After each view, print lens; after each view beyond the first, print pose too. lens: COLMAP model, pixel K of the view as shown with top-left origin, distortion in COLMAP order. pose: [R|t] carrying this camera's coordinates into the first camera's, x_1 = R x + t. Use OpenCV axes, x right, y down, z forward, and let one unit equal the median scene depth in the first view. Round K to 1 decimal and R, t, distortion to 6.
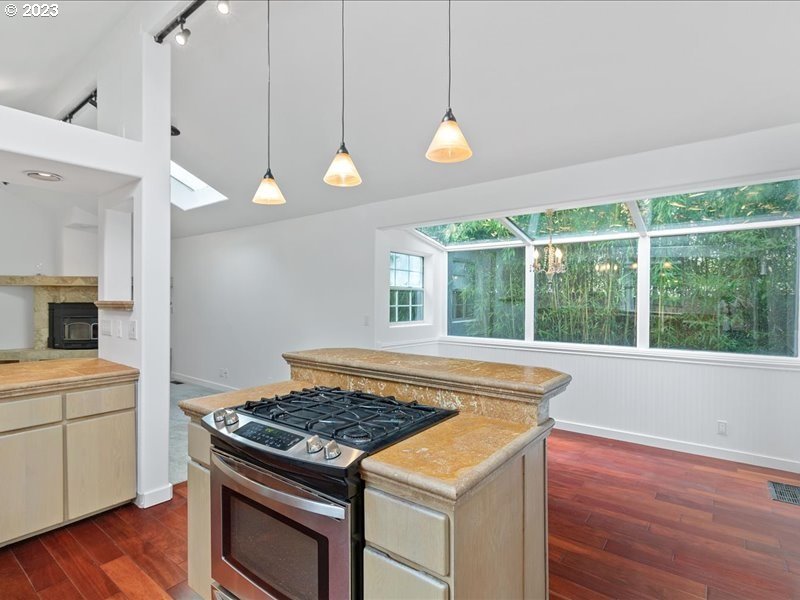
lens RADIAL K [[416.9, 0, 401.9], [0, 416.9, 304.7], [0, 0, 1]] dist [0.005373, 0.000563]
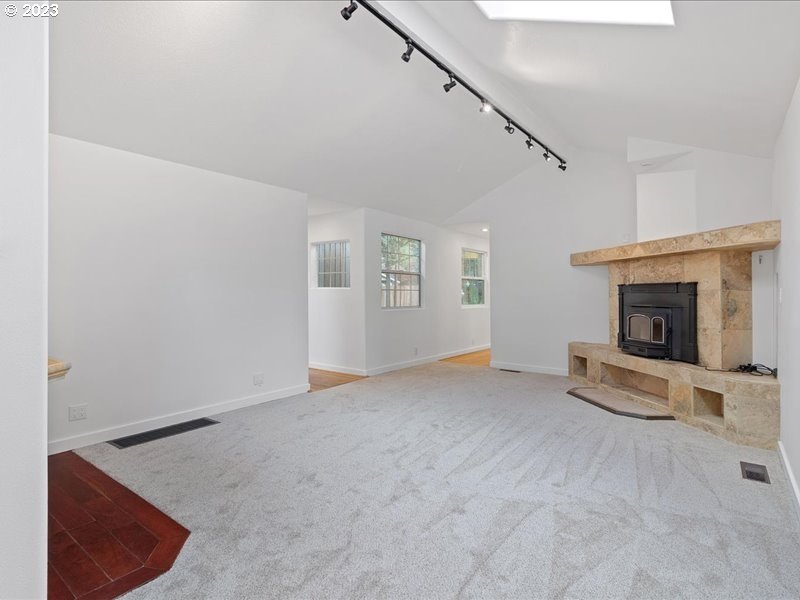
lens RADIAL K [[422.5, 0, 402.2], [0, 422.5, 289.8], [0, 0, 1]] dist [0.003993, 0.001692]
pose [[0.000840, -0.008406, -0.999964, -0.118599], [-0.005318, 0.999950, -0.008411, 0.012277], [0.999986, 0.005325, 0.000795, 0.623887]]
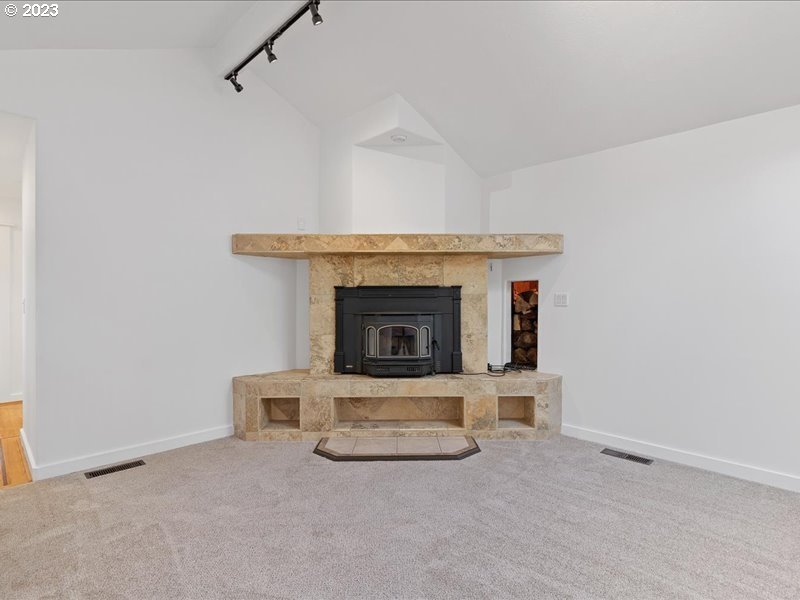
lens RADIAL K [[414.4, 0, 400.3], [0, 414.4, 296.1], [0, 0, 1]] dist [0.002427, 0.000543]
pose [[0.991359, -0.004352, -0.131102, -0.689875], [0.002682, 0.999913, -0.012909, 0.014571], [0.131147, 0.012446, 0.991285, 0.491288]]
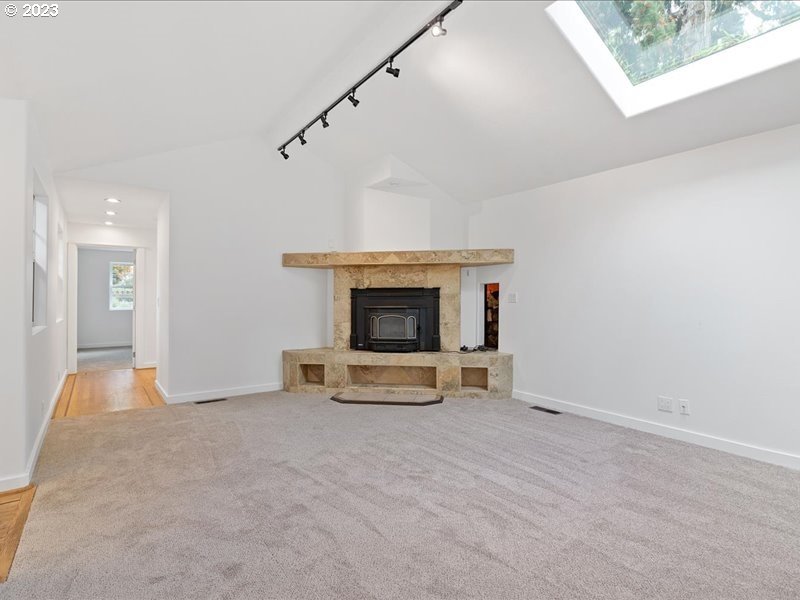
lens RADIAL K [[422.5, 0, 402.2], [0, 422.5, 289.8], [0, 0, 1]] dist [0.003993, 0.001692]
pose [[0.956258, -0.009156, -0.292380, -0.531759], [0.001644, 0.999662, -0.025929, 0.017730], [0.292519, 0.024314, 0.955951, 0.302365]]
